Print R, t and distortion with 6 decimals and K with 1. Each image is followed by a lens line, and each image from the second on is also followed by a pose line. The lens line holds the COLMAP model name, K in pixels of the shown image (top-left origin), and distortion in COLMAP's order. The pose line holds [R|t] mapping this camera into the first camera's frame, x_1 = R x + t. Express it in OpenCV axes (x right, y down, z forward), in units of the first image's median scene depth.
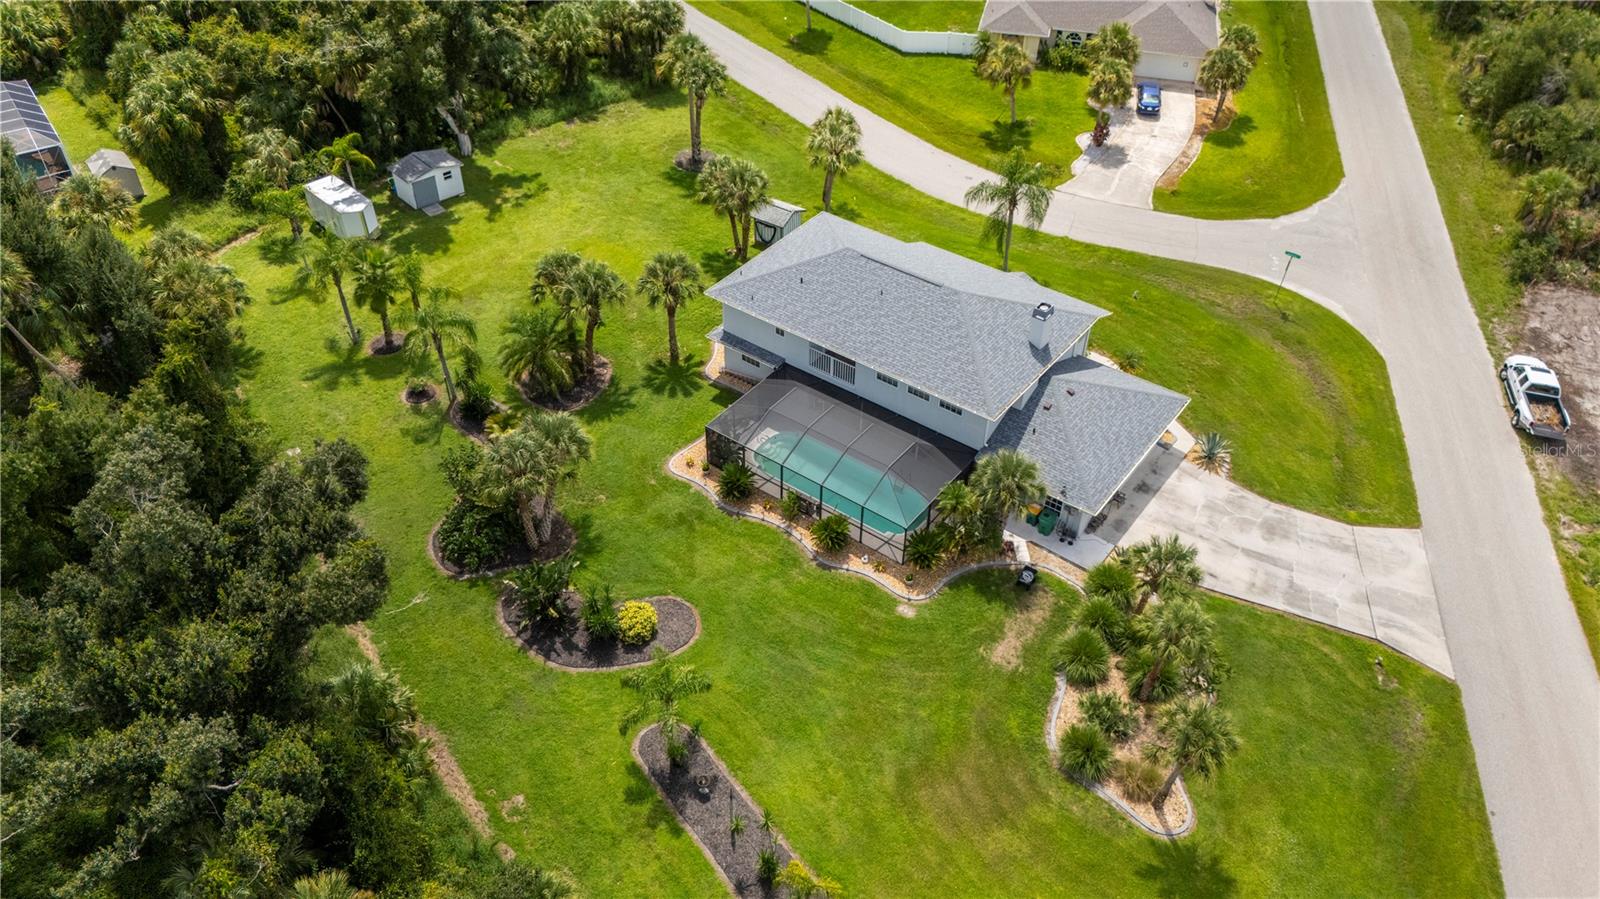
lens RADIAL K [[1177.5, 0, 801.0], [0, 1177.5, 447.3], [0, 0, 1]] dist [0.083181, -0.082973]
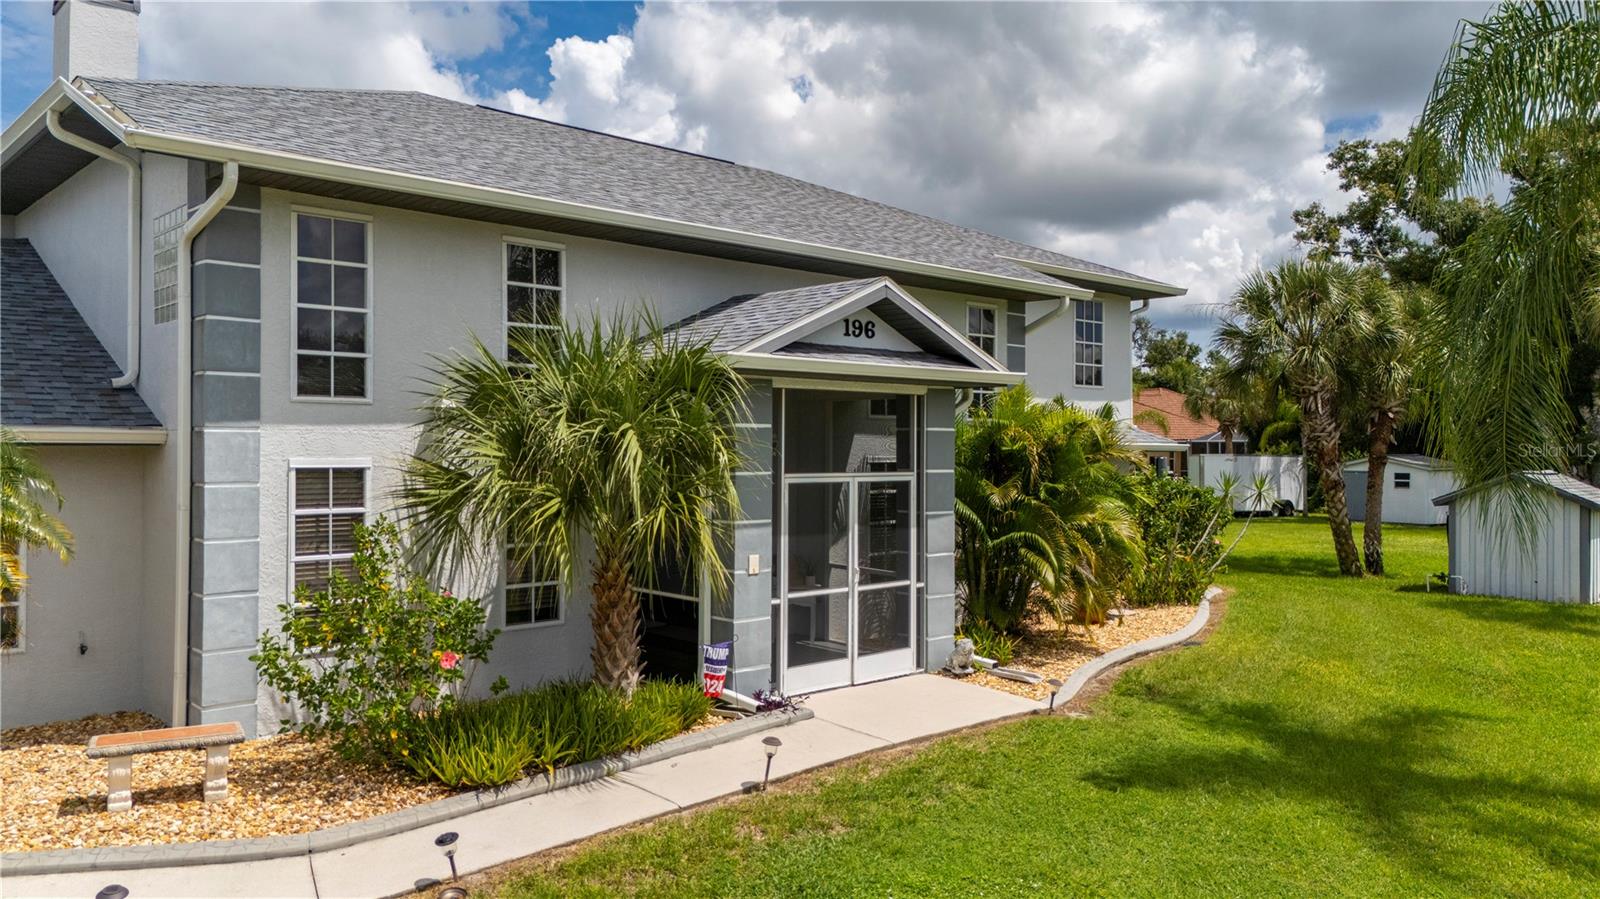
lens RADIAL K [[1174.2, 0, 801.5], [0, 1174.2, 446.0], [0, 0, 1]] dist [0.078329, -0.083640]
pose [[-0.176147, -0.019585, -0.984169, 0.399345], [-0.645695, 0.756952, 0.100504, -0.156600], [0.743001, 0.653177, -0.145981, 1.162745]]
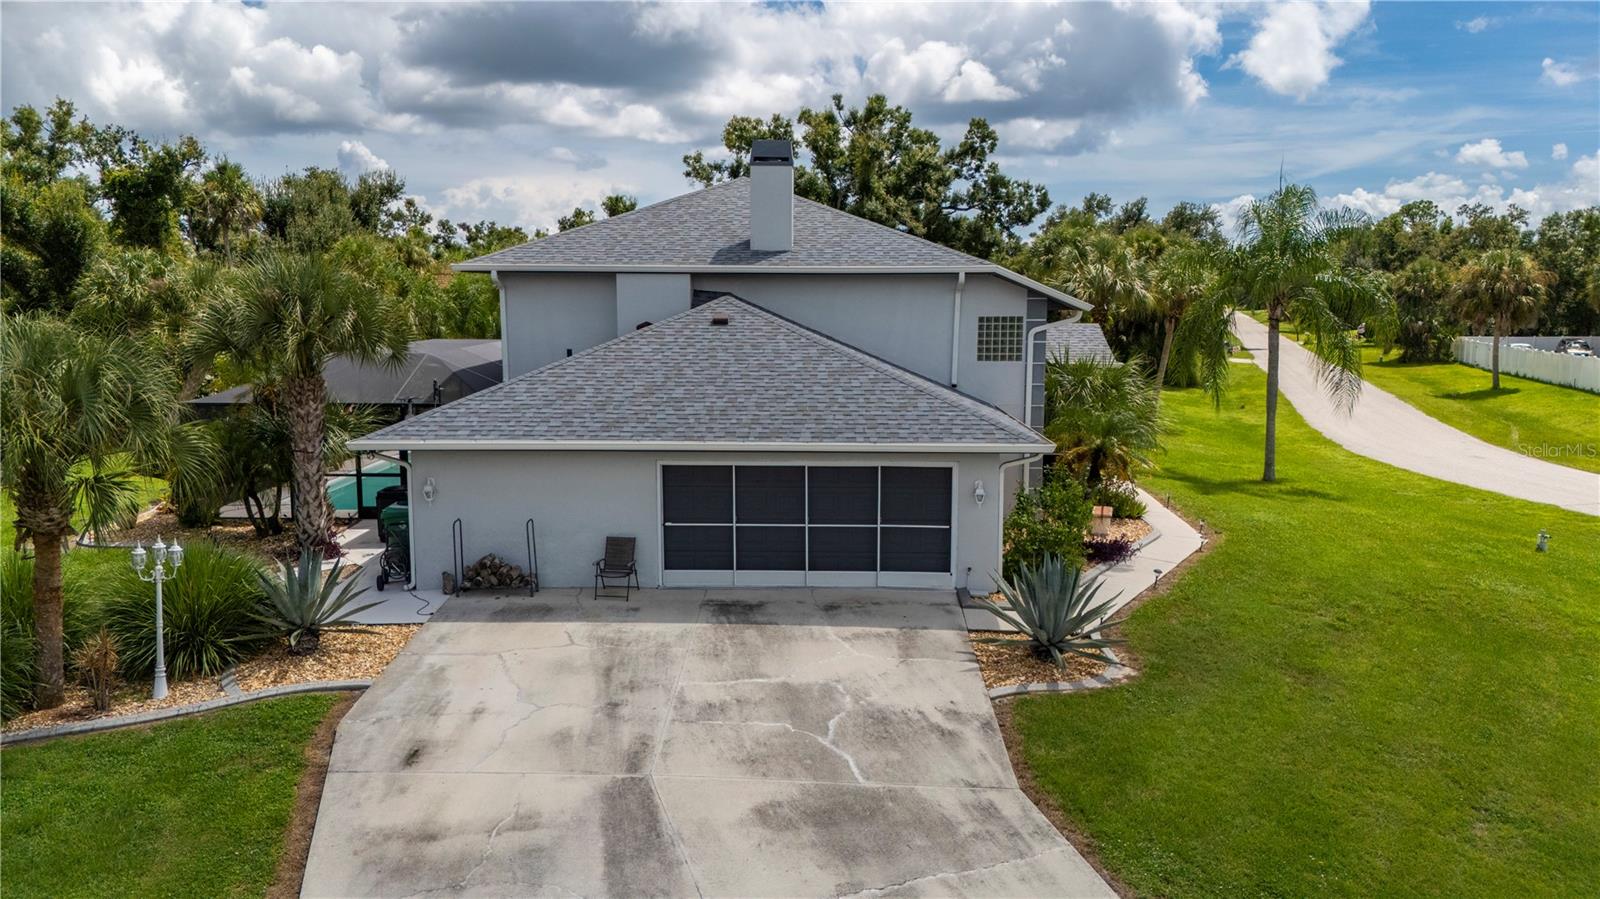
lens RADIAL K [[1174.2, 0, 801.5], [0, 1174.2, 446.0], [0, 0, 1]] dist [0.078329, -0.083640]
pose [[0.584412, 0.095413, -0.805828, 0.540856], [-0.525272, 0.801413, -0.286054, 0.078799], [0.618508, 0.590452, 0.518473, 0.826517]]
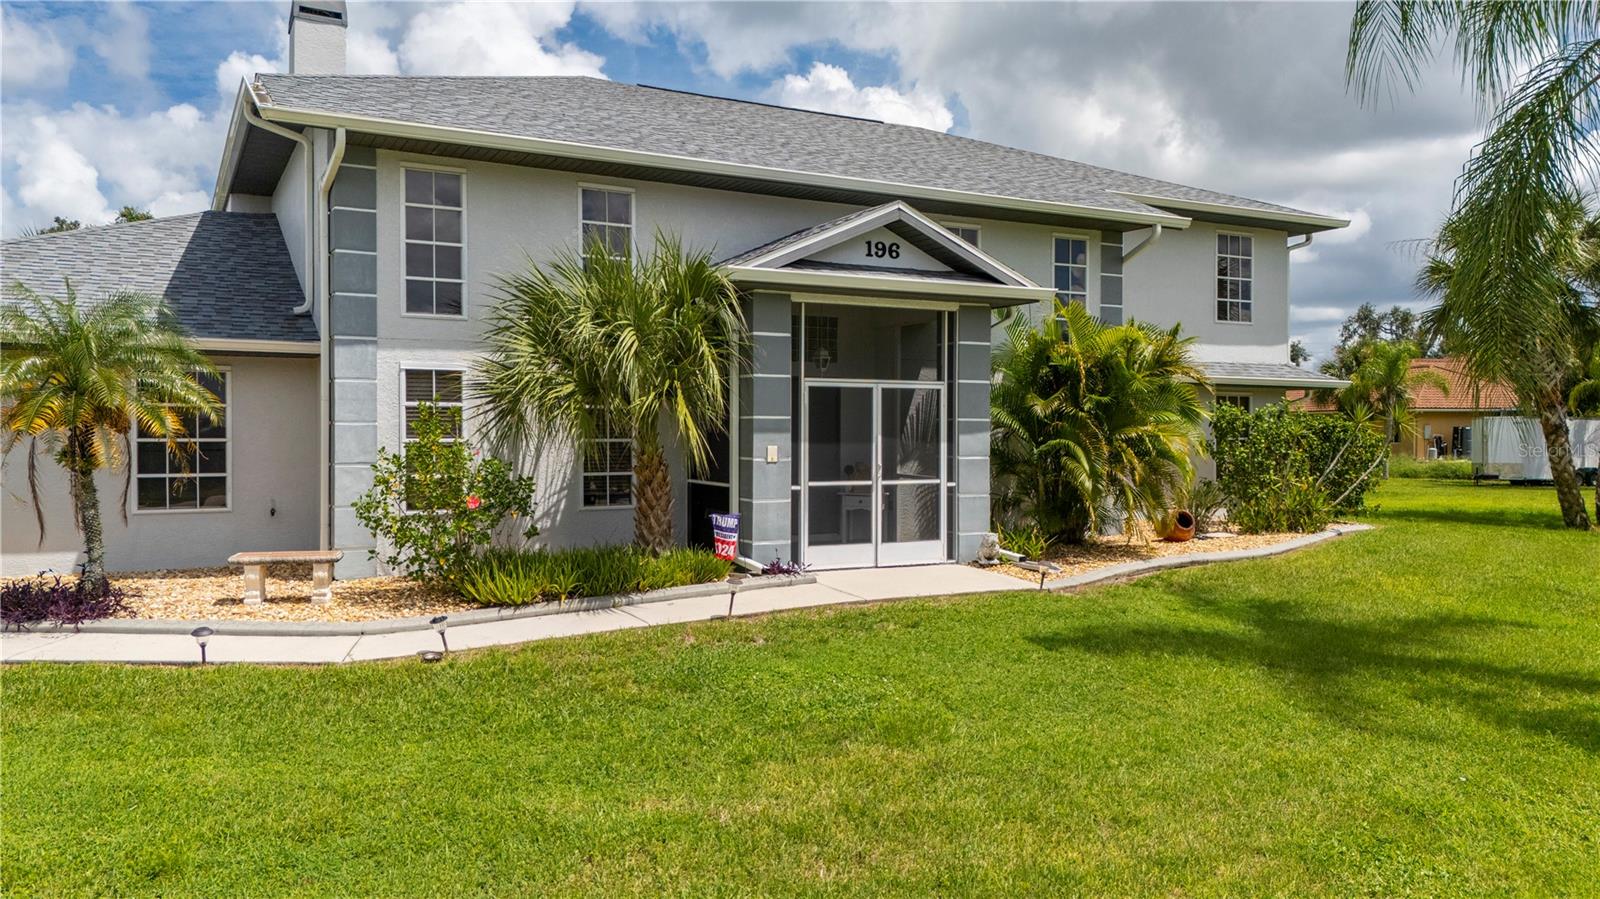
lens RADIAL K [[1177.5, 0, 801.0], [0, 1177.5, 447.3], [0, 0, 1]] dist [0.083181, -0.082973]
pose [[-0.417319, -0.006704, -0.908735, 0.411035], [-0.597734, 0.755244, 0.268926, -0.180014], [0.684514, 0.655410, -0.319185, 1.212005]]
